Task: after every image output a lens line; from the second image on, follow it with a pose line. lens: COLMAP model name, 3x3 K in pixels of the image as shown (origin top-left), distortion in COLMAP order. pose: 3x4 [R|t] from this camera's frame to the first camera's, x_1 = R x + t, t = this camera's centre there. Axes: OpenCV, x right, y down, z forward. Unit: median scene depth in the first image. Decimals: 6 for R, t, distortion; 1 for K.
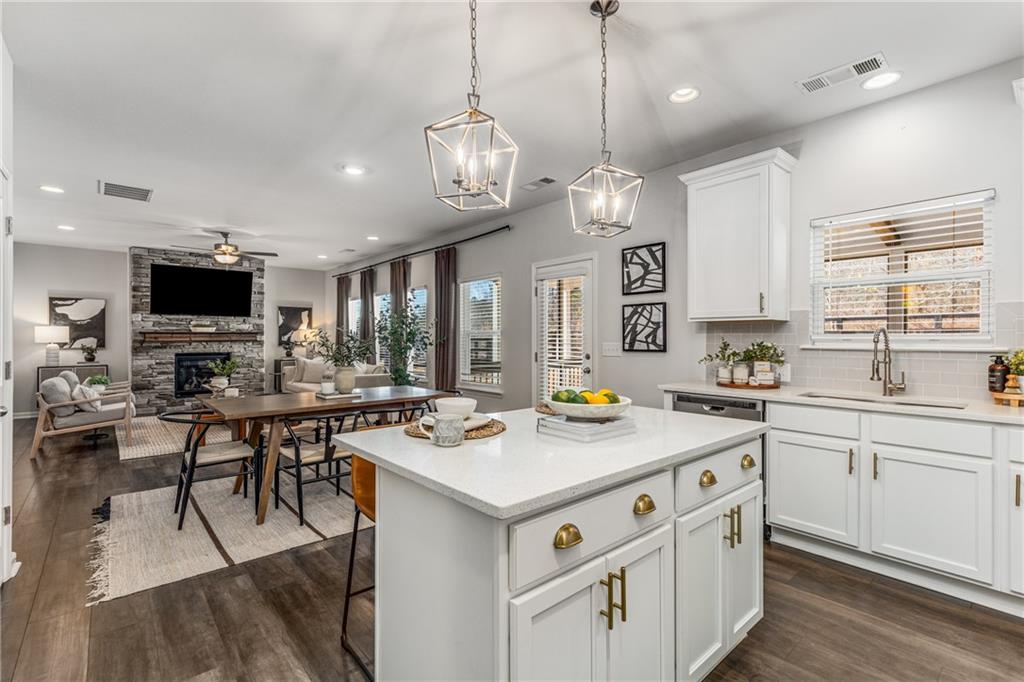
lens RADIAL K [[462.5, 0, 513.6], [0, 462.5, 338.0], [0, 0, 1]] dist [0.010985, -0.001829]
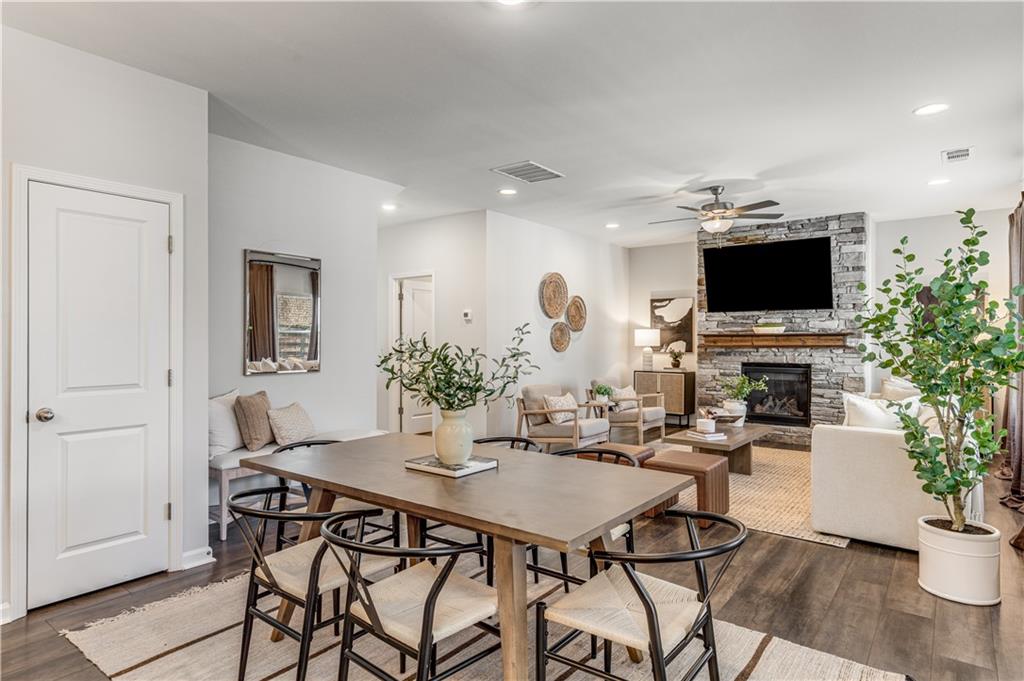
lens RADIAL K [[576.3, 0, 511.6], [0, 576.3, 338.6], [0, 0, 1]] dist [0.004393, 0.002646]
pose [[0.201306, 0.000339, -0.979528, 0.136544], [0.000612, 1.000000, 0.000472, -0.007284], [0.979528, -0.000695, 0.201306, 0.530746]]
